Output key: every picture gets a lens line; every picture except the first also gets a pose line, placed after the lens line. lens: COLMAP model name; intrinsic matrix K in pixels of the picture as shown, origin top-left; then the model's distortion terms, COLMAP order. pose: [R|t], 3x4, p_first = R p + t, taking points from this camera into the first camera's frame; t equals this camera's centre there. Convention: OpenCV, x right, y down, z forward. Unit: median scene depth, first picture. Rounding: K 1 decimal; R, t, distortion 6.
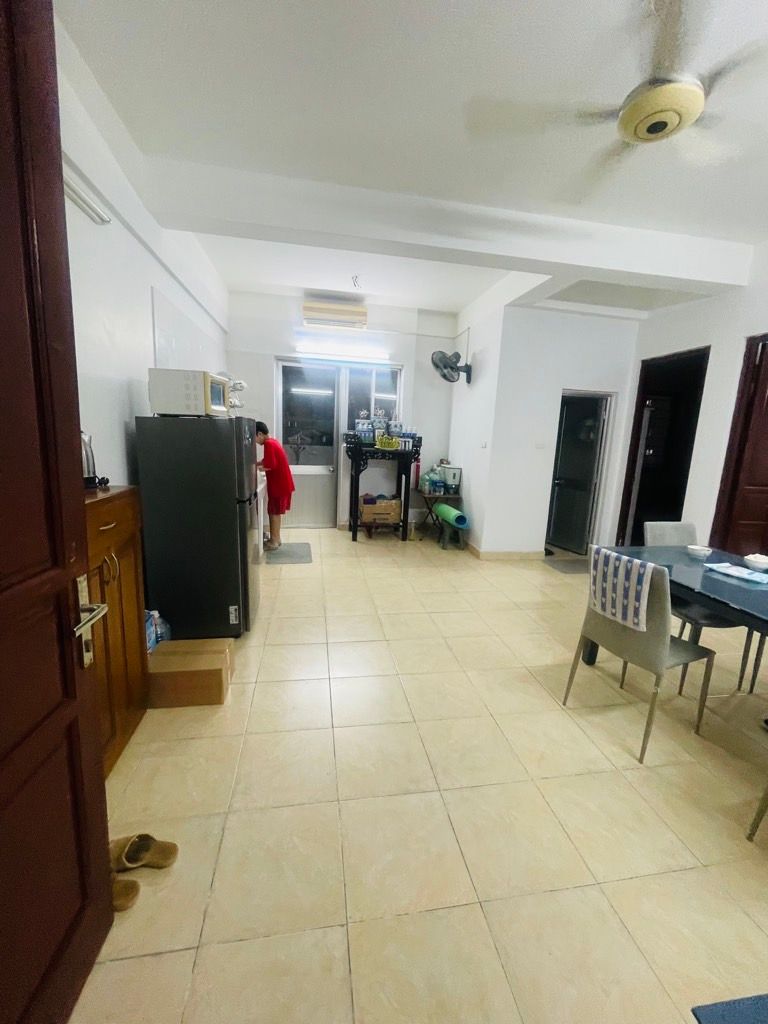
lens RADIAL K [[416.1, 0, 387.4], [0, 416.1, 506.7], [0, 0, 1]] dist [0.002437, -0.000382]
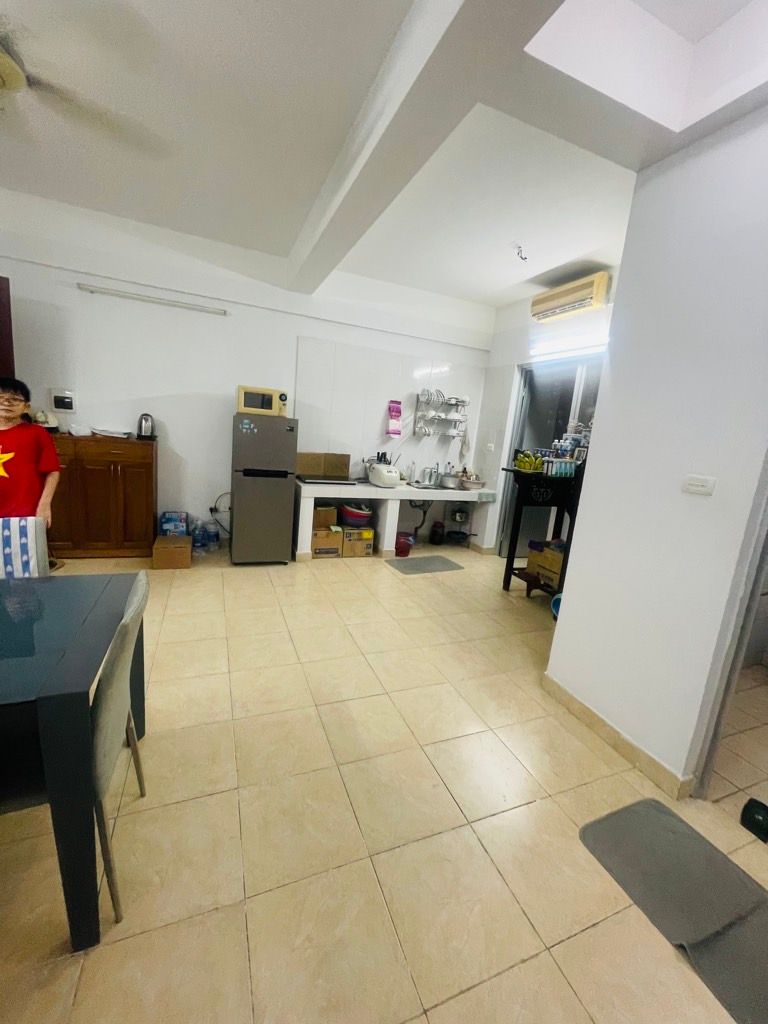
lens RADIAL K [[416.1, 0, 387.4], [0, 416.1, 506.7], [0, 0, 1]] dist [0.002437, -0.000382]
pose [[0.220501, 0.159581, -0.962244, 0.666758], [-0.260008, 0.960445, 0.099701, -0.095076], [0.940093, 0.228207, 0.253271, 0.654090]]
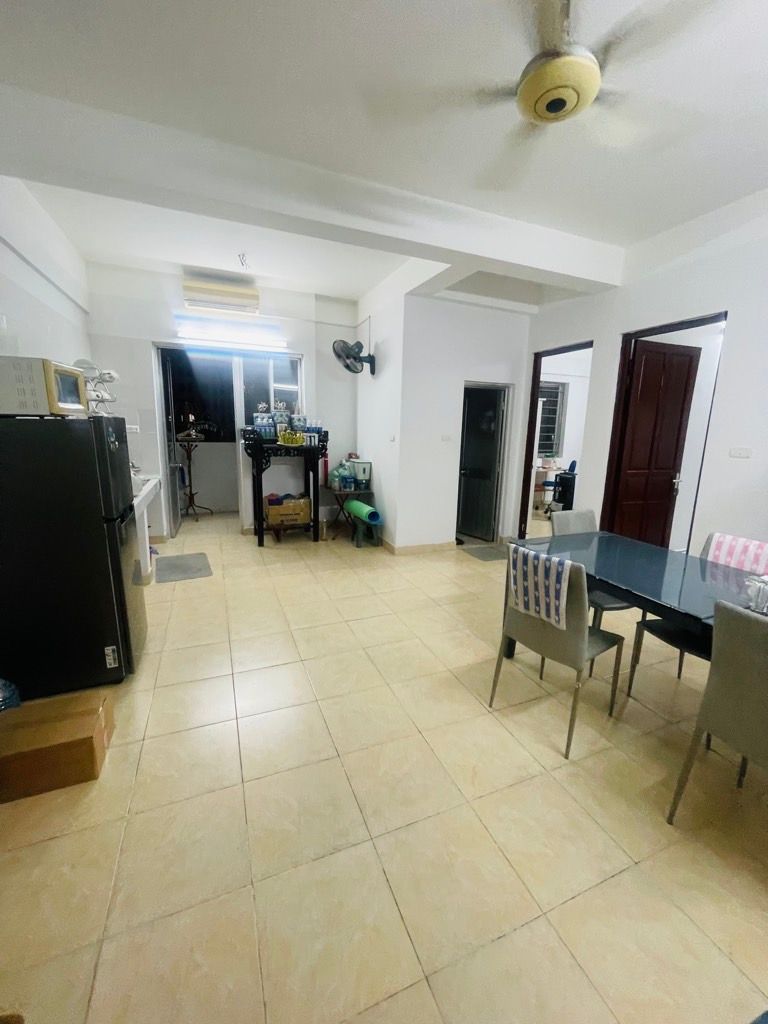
lens RADIAL K [[416.1, 0, 387.4], [0, 416.1, 506.7], [0, 0, 1]] dist [0.002437, -0.000382]
pose [[0.975587, -0.063024, 0.210375, 0.005666], [0.058348, 0.997893, 0.028367, -0.016828], [-0.211719, -0.015399, 0.977209, 0.048166]]
